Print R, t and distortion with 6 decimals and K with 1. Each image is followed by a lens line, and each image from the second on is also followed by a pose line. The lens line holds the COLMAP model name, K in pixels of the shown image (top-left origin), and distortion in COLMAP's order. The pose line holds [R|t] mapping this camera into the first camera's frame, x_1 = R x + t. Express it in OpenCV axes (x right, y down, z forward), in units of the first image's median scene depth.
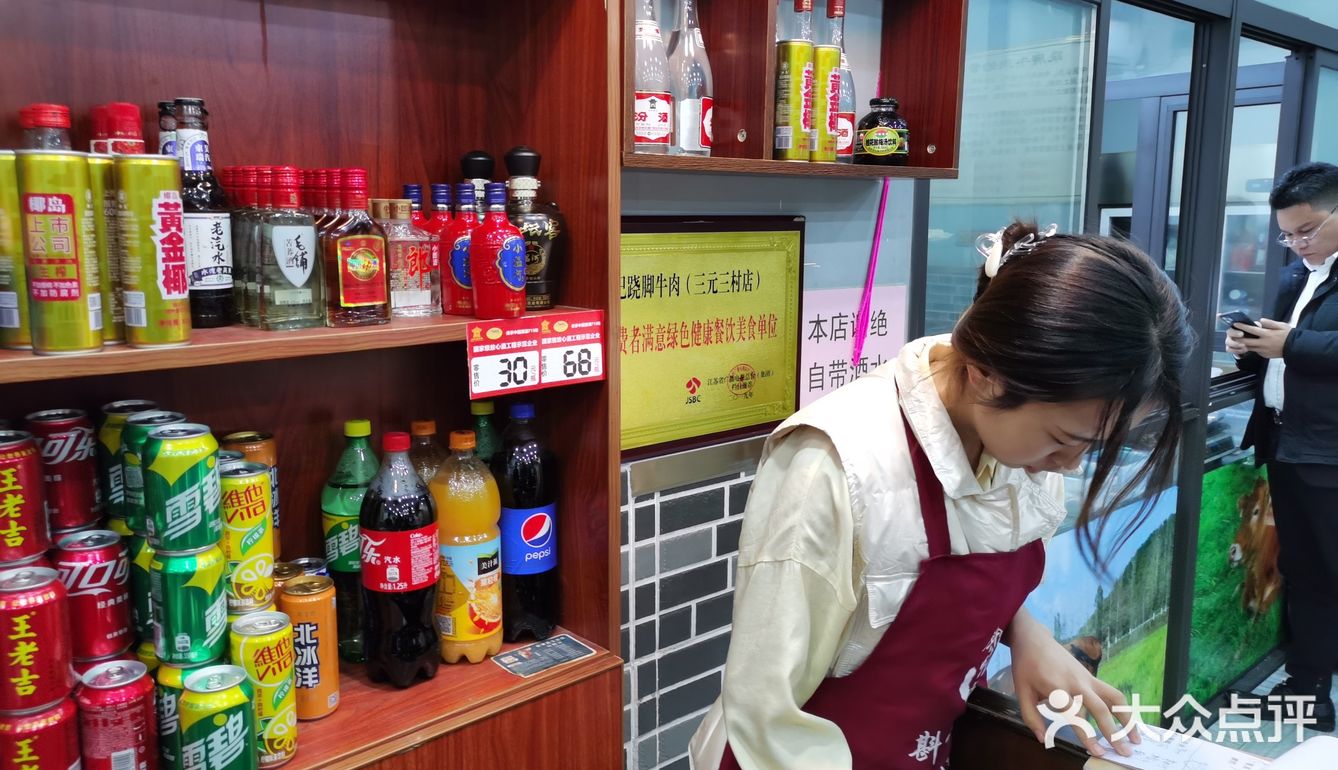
lens RADIAL K [[1014.5, 0, 669.0], [0, 1014.5, 385.0], [0, 0, 1]] dist [0.097319, -0.109244]
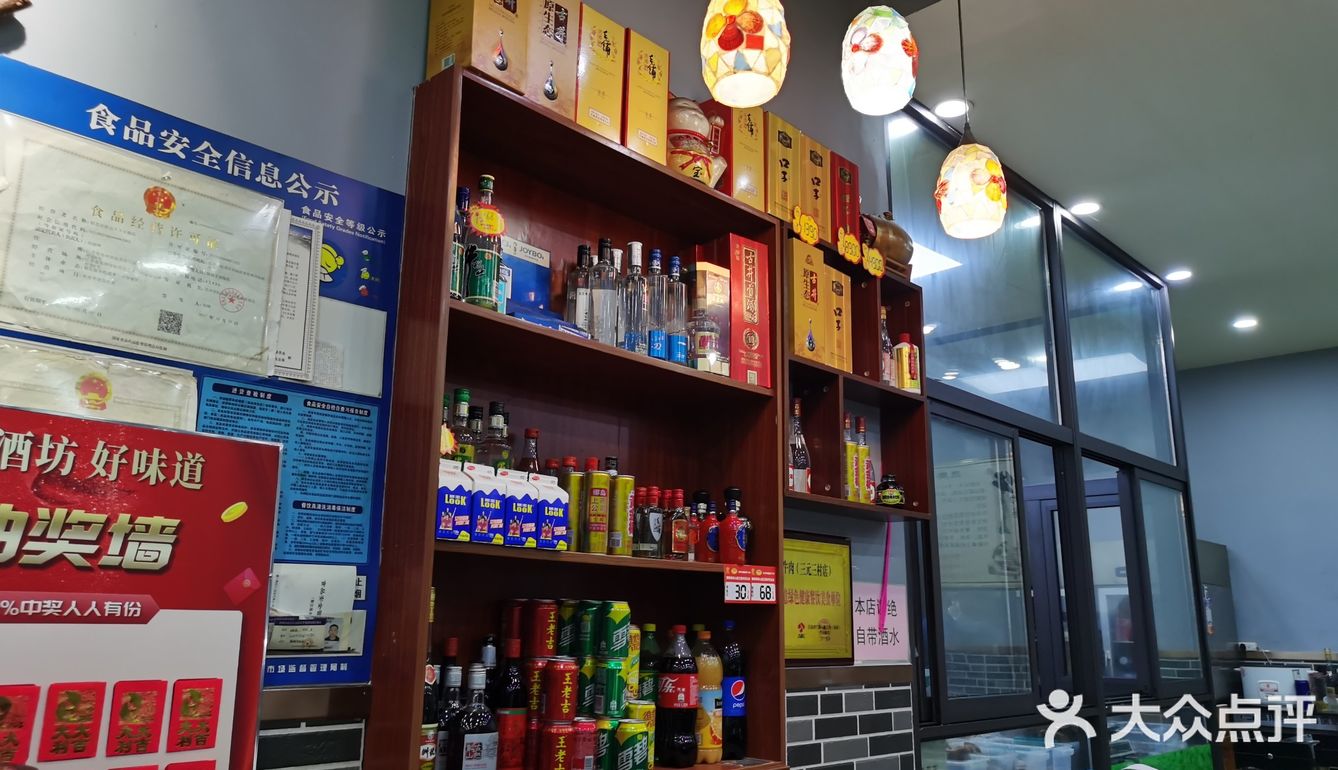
lens RADIAL K [[984.8, 0, 669.0], [0, 984.8, 385.0], [0, 0, 1]] dist [-0.001826, -0.002208]
pose [[0.997194, 0.027993, 0.069435, -0.341483], [0.001290, 0.920901, -0.389794, 0.284176], [-0.074855, 0.388789, 0.918281, -0.714327]]
